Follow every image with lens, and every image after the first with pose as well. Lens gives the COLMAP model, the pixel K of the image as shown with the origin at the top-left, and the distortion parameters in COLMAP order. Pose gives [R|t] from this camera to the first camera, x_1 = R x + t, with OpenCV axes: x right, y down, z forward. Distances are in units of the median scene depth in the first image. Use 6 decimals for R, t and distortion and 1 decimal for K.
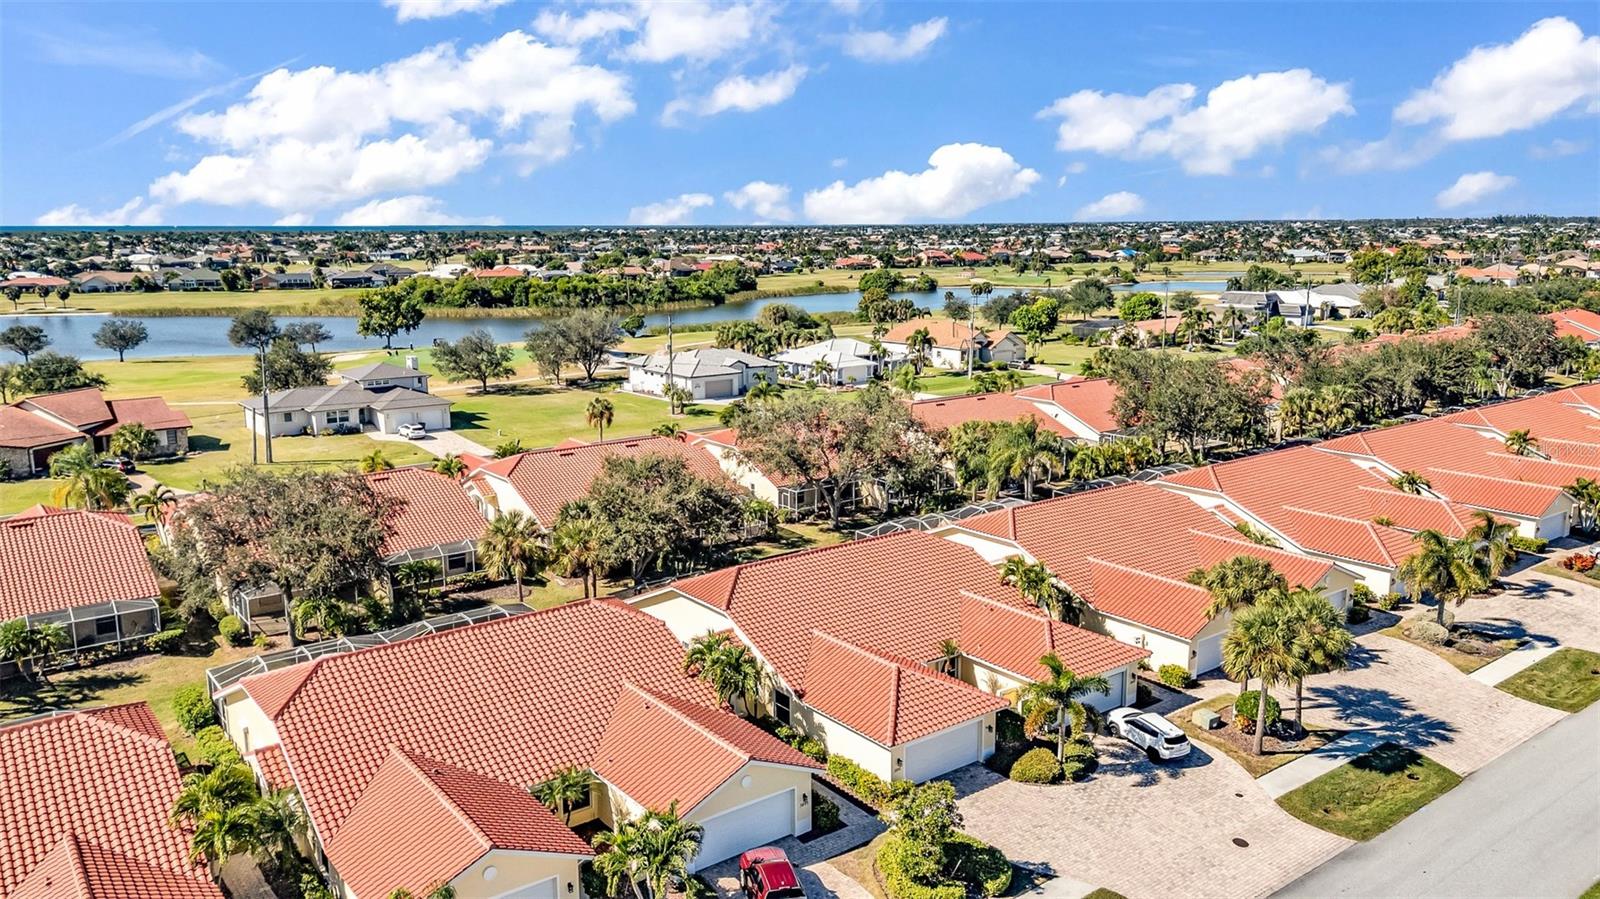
lens RADIAL K [[1164.3, 0, 800.0], [0, 1164.3, 449.5], [0, 0, 1]] dist [0.076774, -0.077672]
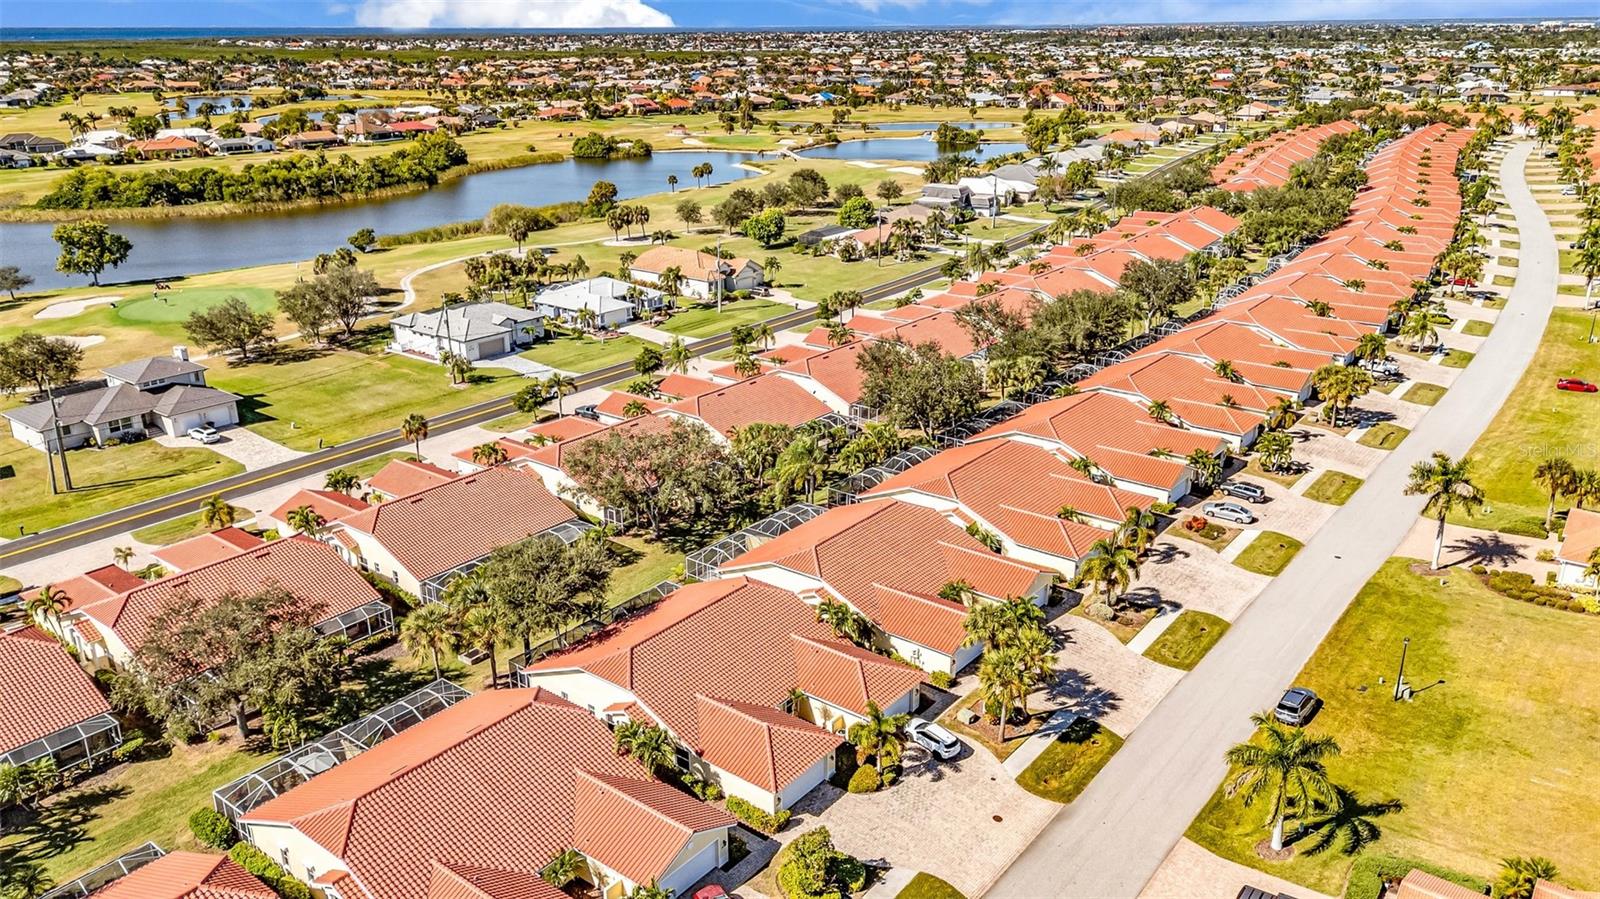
lens RADIAL K [[1142.2, 0, 800.0], [0, 1142.2, 449.5], [0, 0, 1]] dist [0.078538, -0.076057]
pose [[0.969041, -0.085015, 0.231802, -0.114271], [0.052472, 0.988314, 0.143115, -0.227004], [-0.241260, -0.126521, 0.962178, -0.202923]]
